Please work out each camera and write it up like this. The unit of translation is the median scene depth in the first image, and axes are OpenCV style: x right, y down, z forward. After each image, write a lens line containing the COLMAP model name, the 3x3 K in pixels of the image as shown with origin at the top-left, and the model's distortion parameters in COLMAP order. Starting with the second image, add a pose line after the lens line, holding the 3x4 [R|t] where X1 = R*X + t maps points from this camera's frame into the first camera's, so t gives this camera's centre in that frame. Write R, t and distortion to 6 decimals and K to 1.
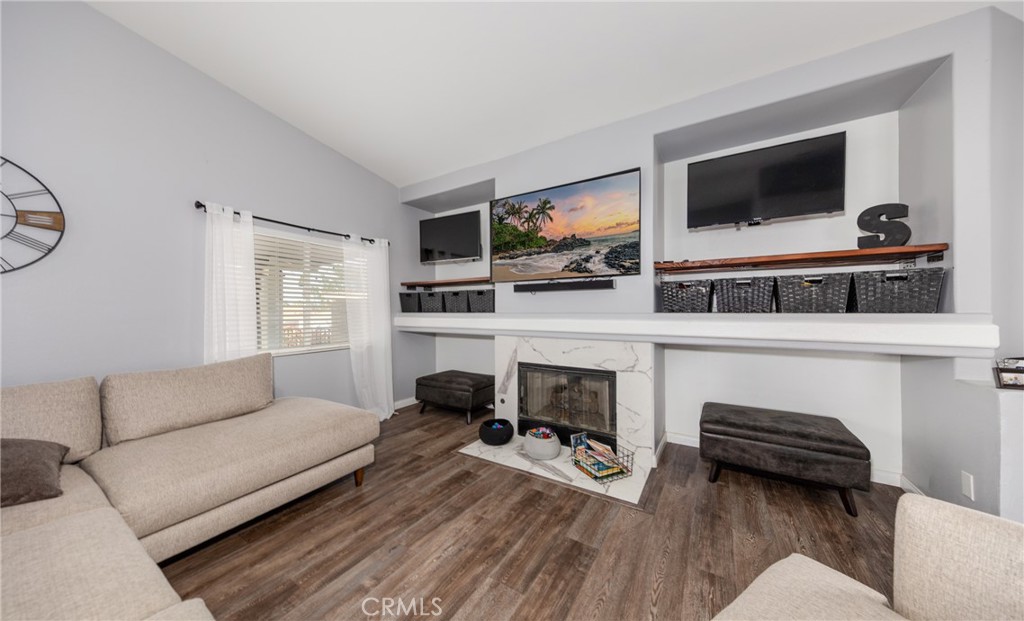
lens RADIAL K [[318.5, 0, 513.7], [0, 318.5, 312.9], [0, 0, 1]] dist [-0.000554, -0.000251]
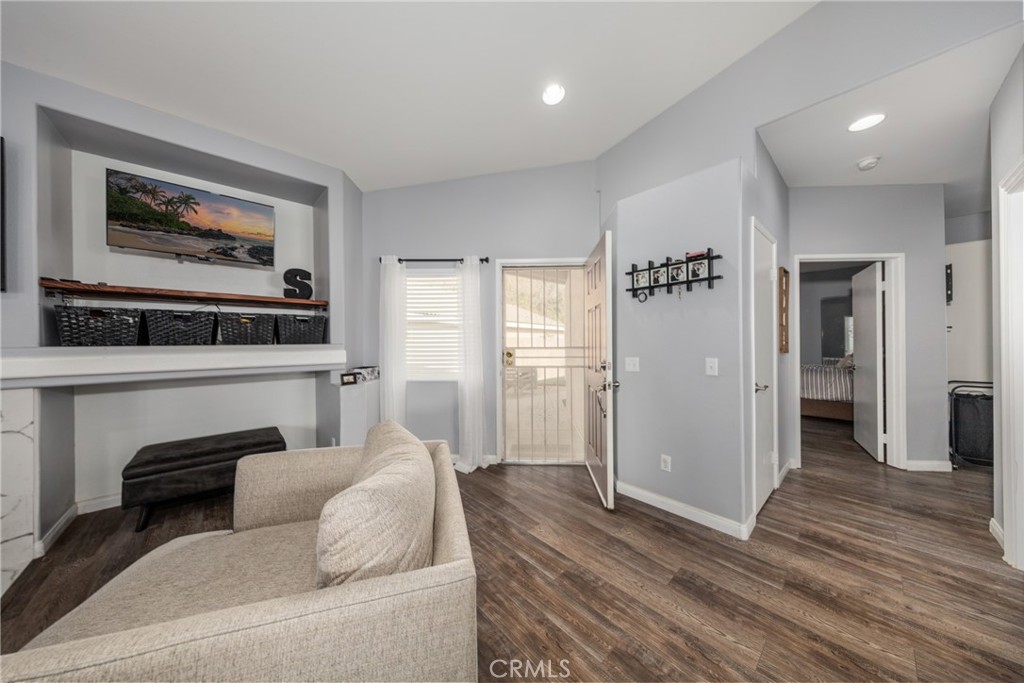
lens RADIAL K [[325.3, 0, 513.0], [0, 325.3, 340.6], [0, 0, 1]] dist [0.005837, 0.000164]
pose [[0.272892, 0.000805, 0.962044, 0.008186], [0.010439, 0.999938, -0.003797, -0.000229], [-0.961988, 0.011079, 0.272867, -0.286452]]
